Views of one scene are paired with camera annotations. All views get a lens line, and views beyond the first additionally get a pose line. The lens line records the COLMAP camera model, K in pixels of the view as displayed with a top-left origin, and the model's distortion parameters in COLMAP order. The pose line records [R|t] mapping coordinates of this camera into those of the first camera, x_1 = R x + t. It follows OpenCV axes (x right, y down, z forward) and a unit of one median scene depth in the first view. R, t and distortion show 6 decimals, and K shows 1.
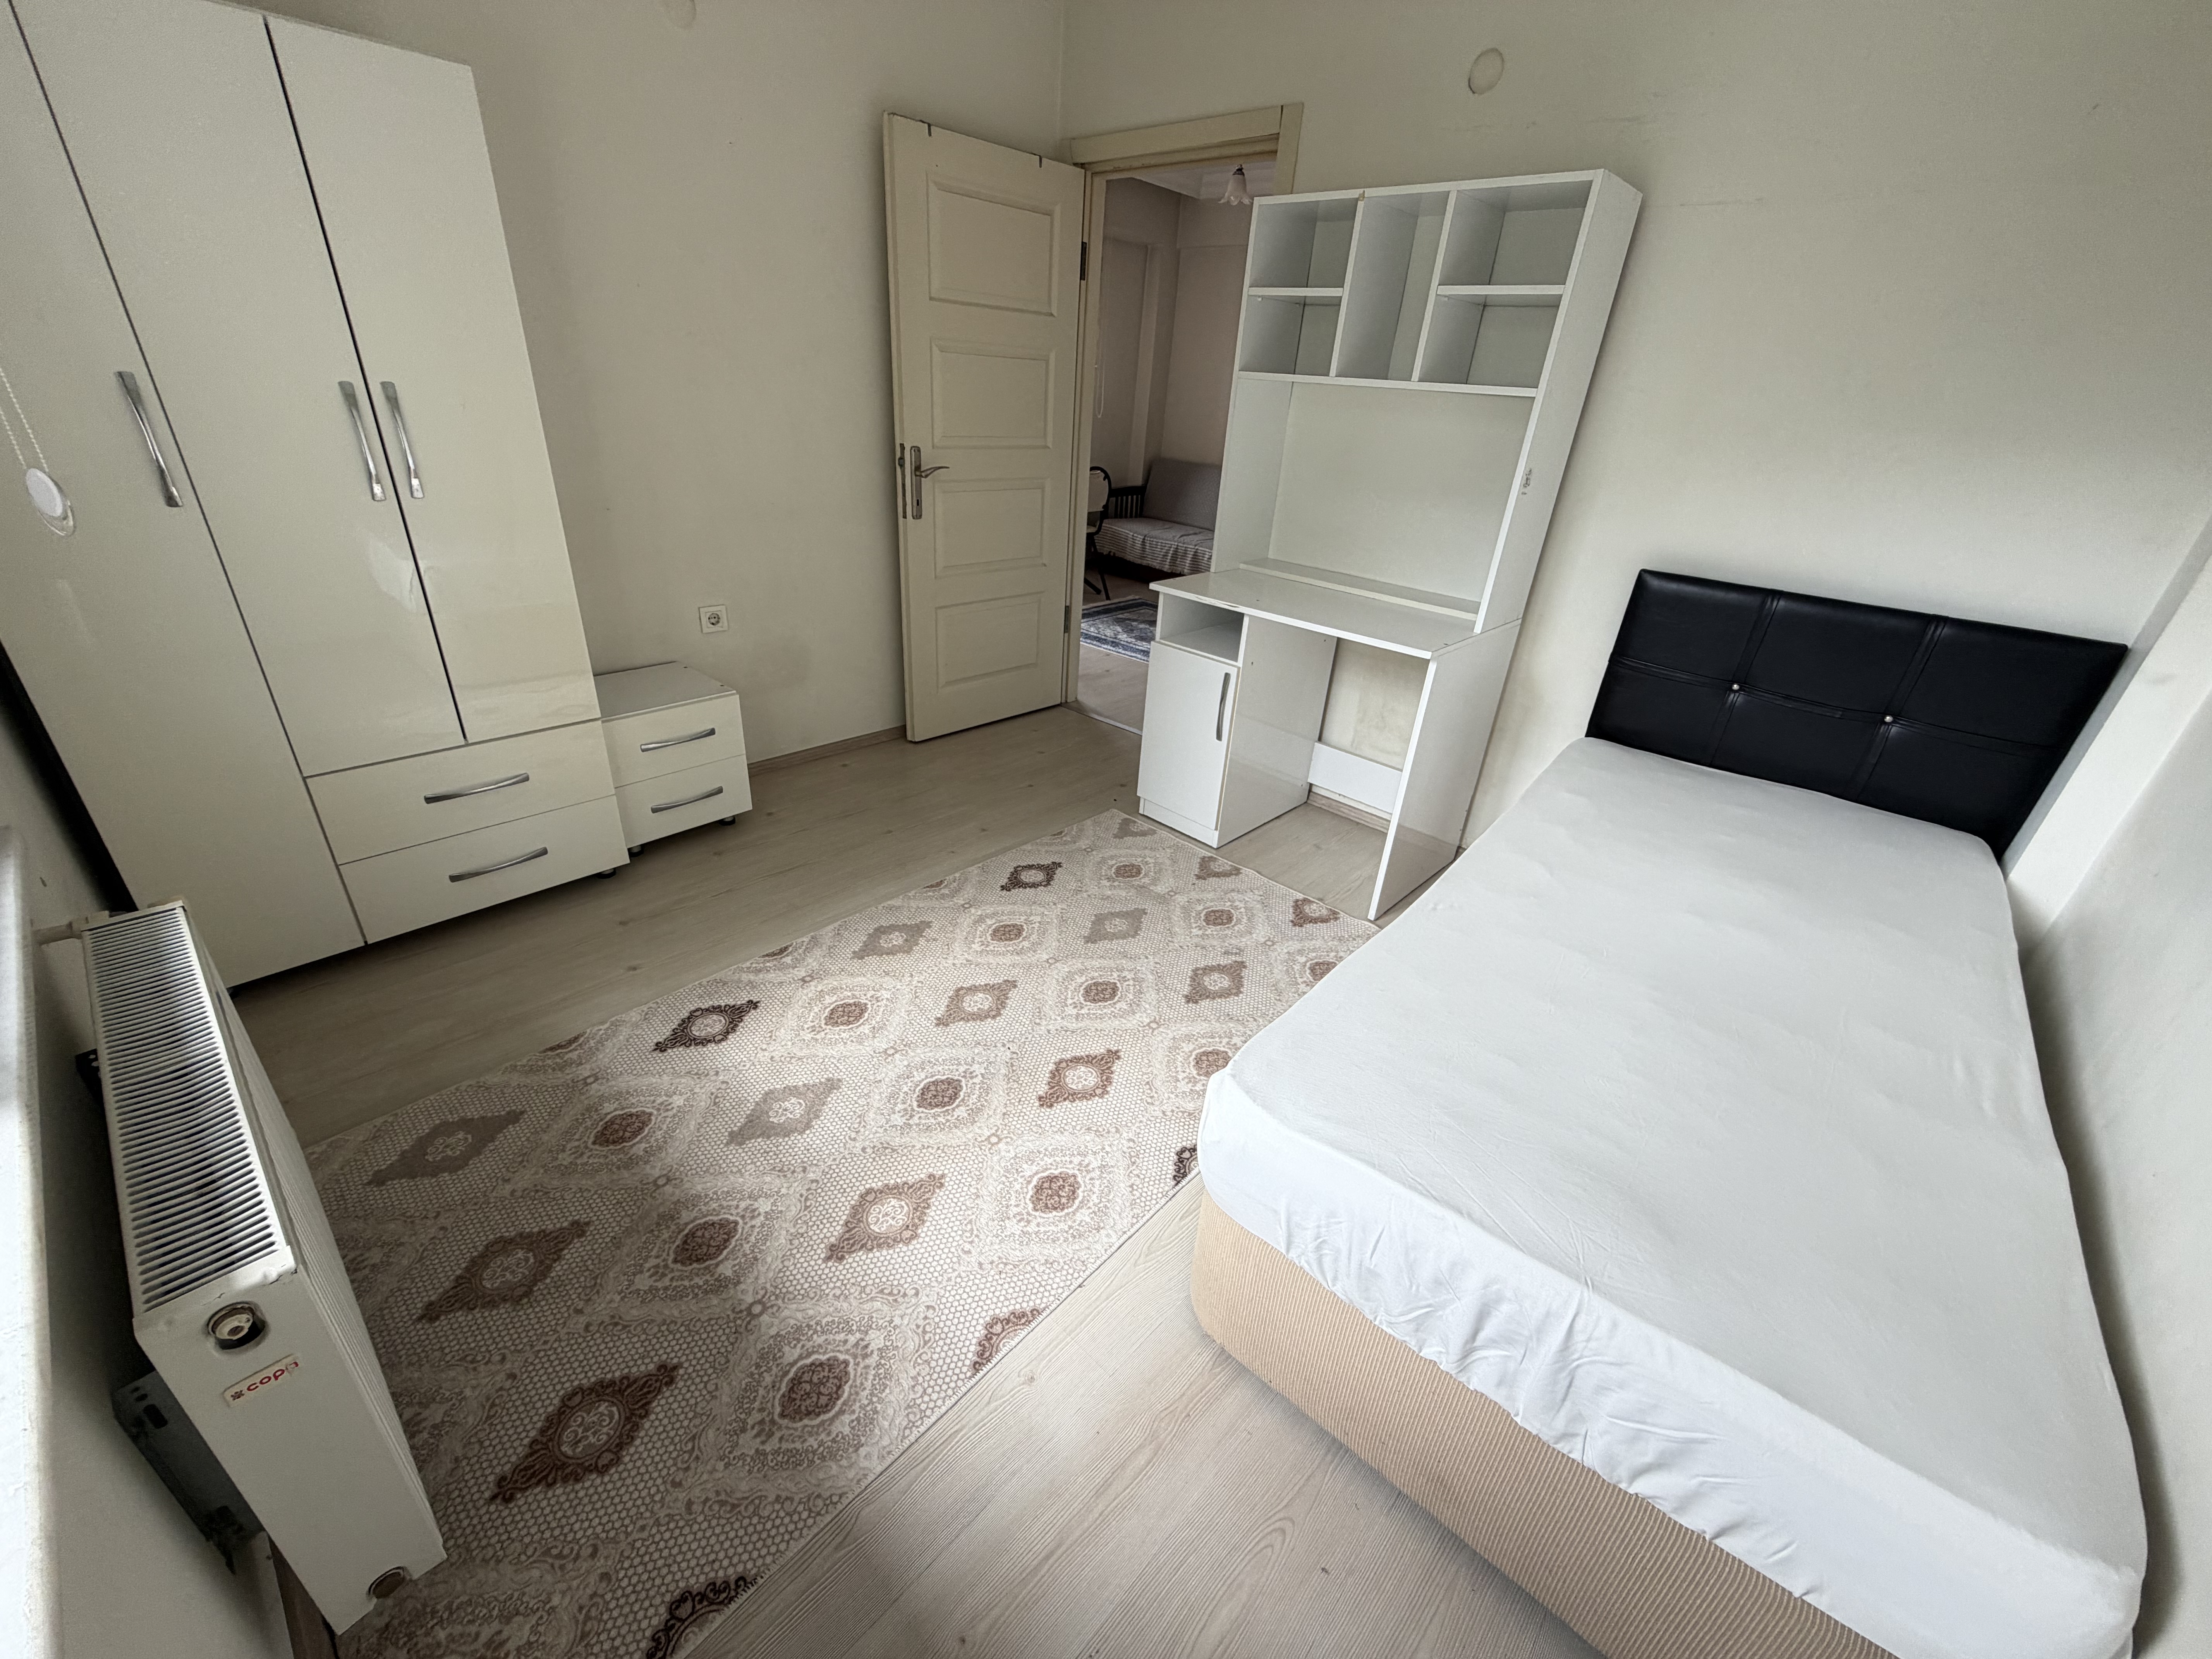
lens RADIAL K [[877.4, 0, 1106.0], [0, 877.4, 826.7], [0, 0, 1]] dist [0.000313, 0.000318]
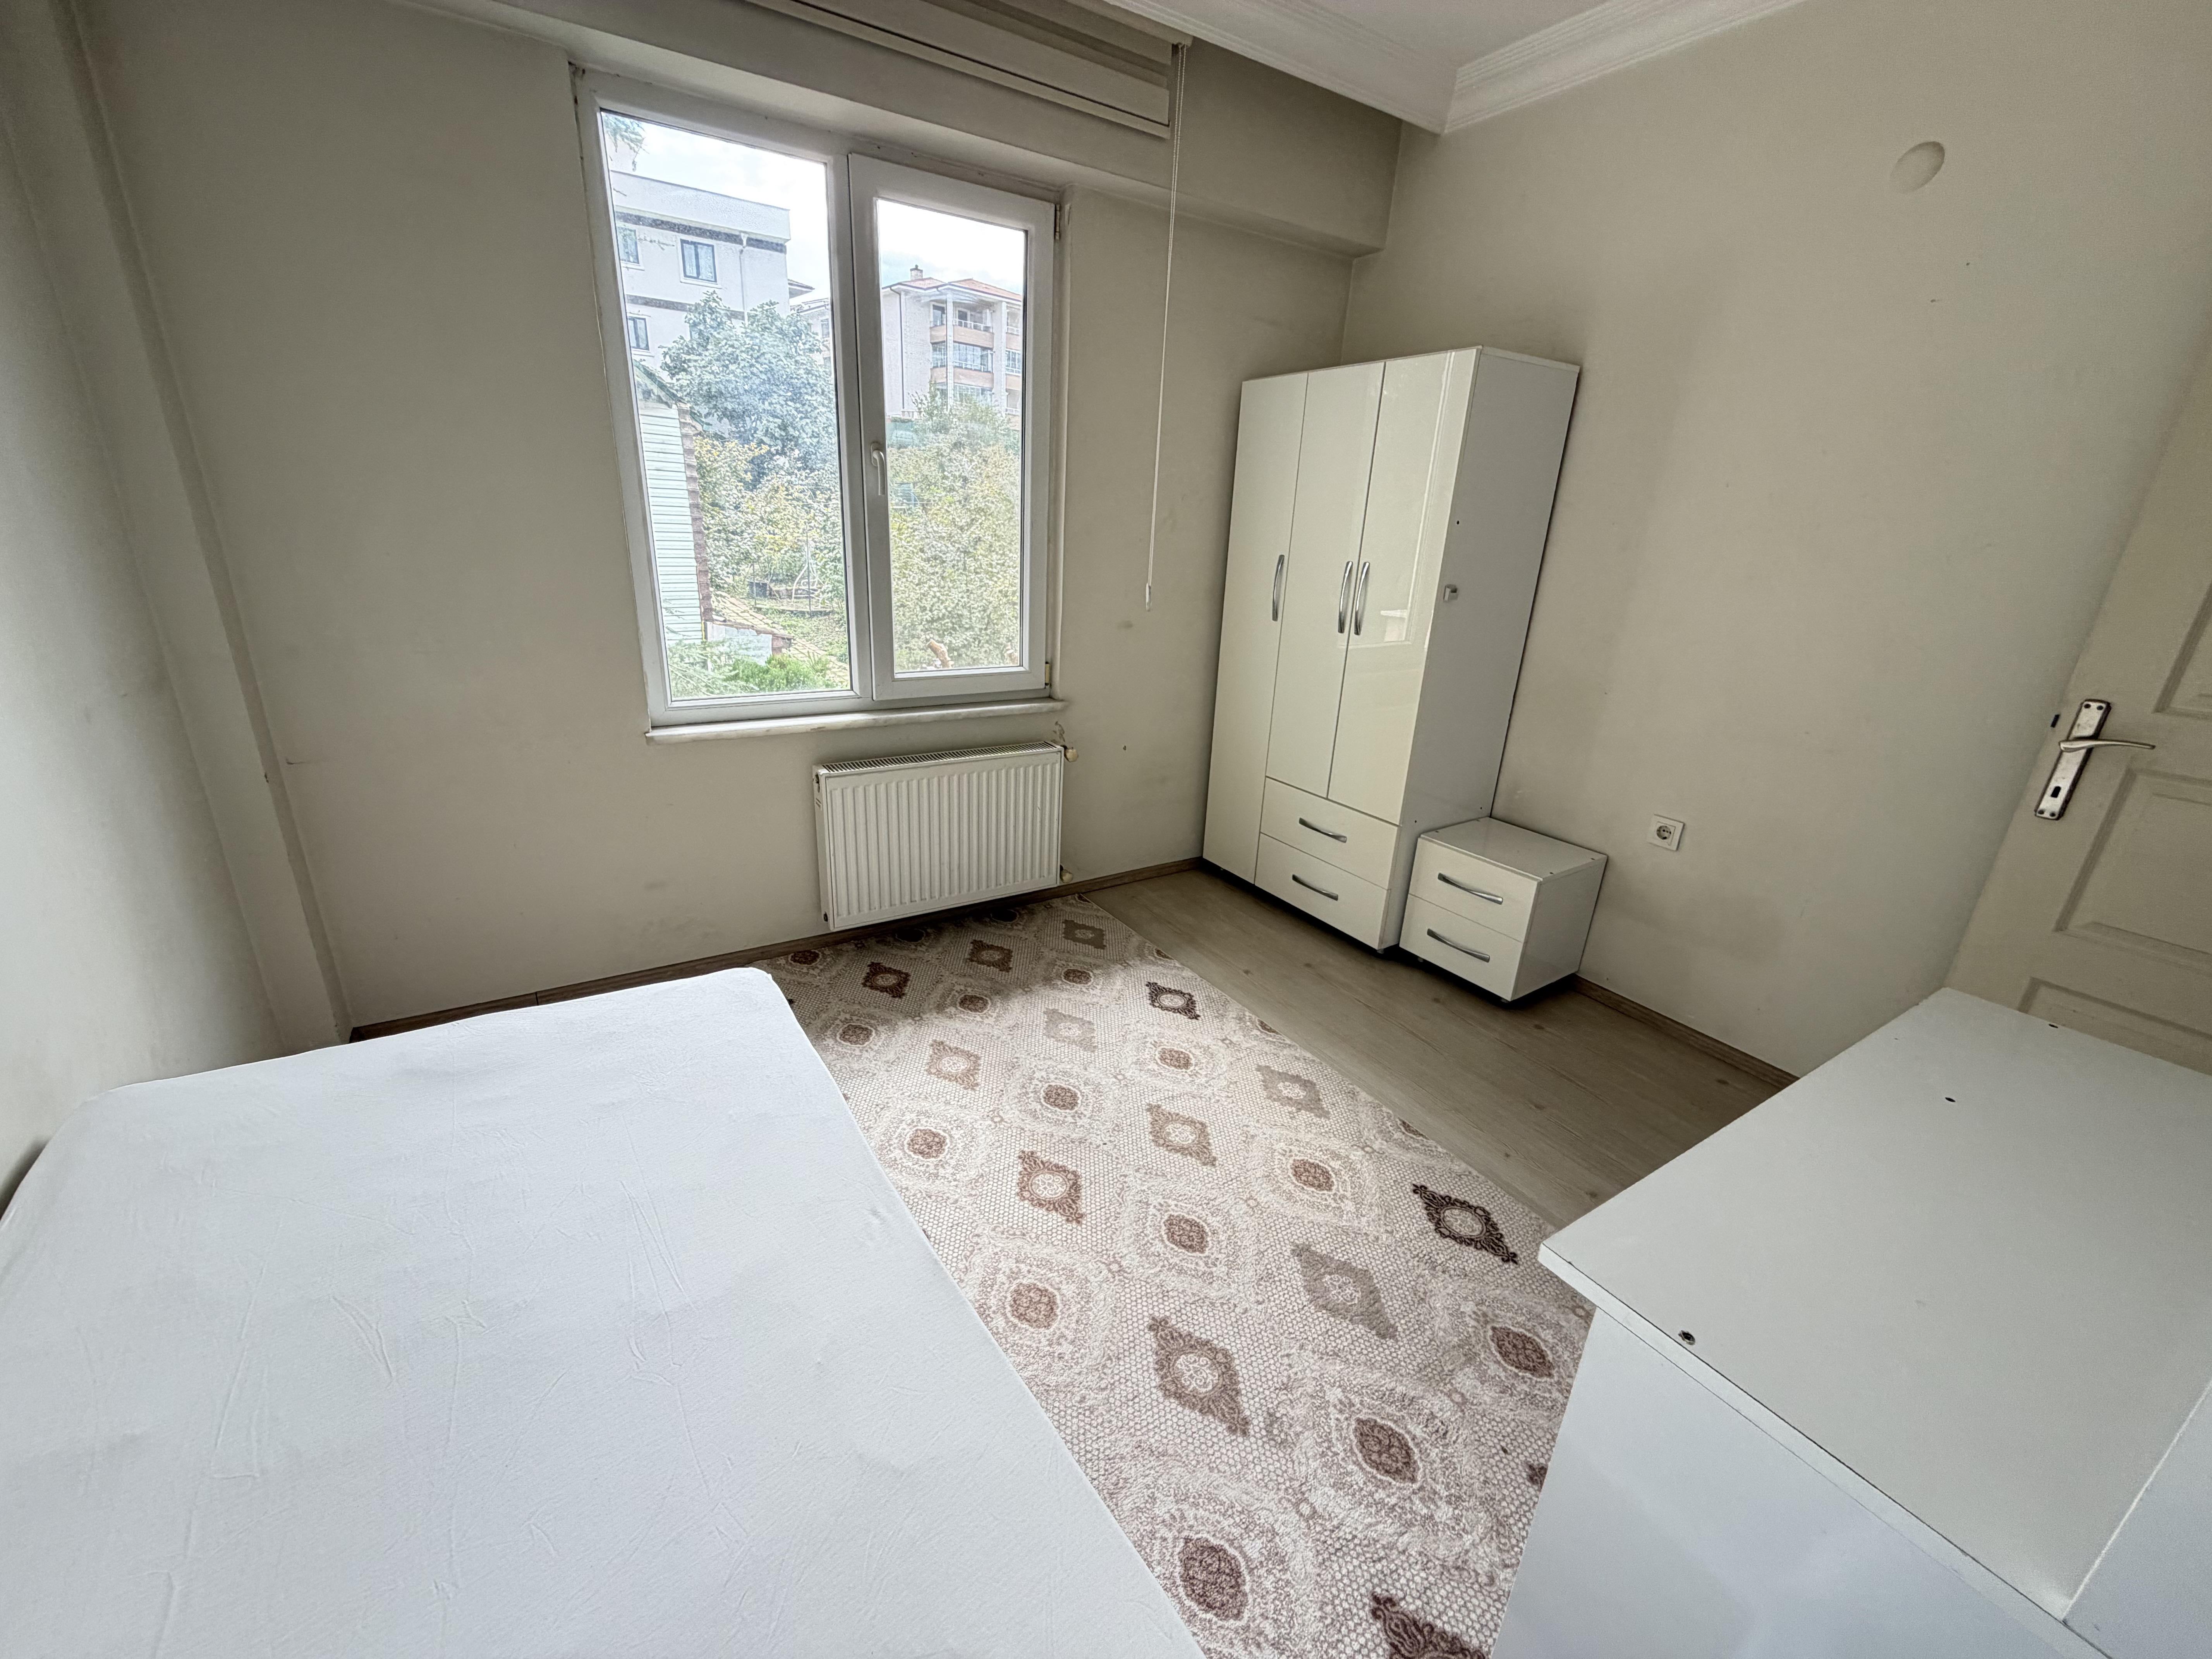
lens RADIAL K [[877.4, 0, 1098.9], [0, 877.4, 830.5], [0, 0, 1]] dist [0.000313, 0.000318]
pose [[-0.255238, 0.254734, -0.932719, 0.725584], [-0.496276, 0.793387, 0.352487, -0.378617], [0.829798, 0.552854, -0.076084, 0.845299]]
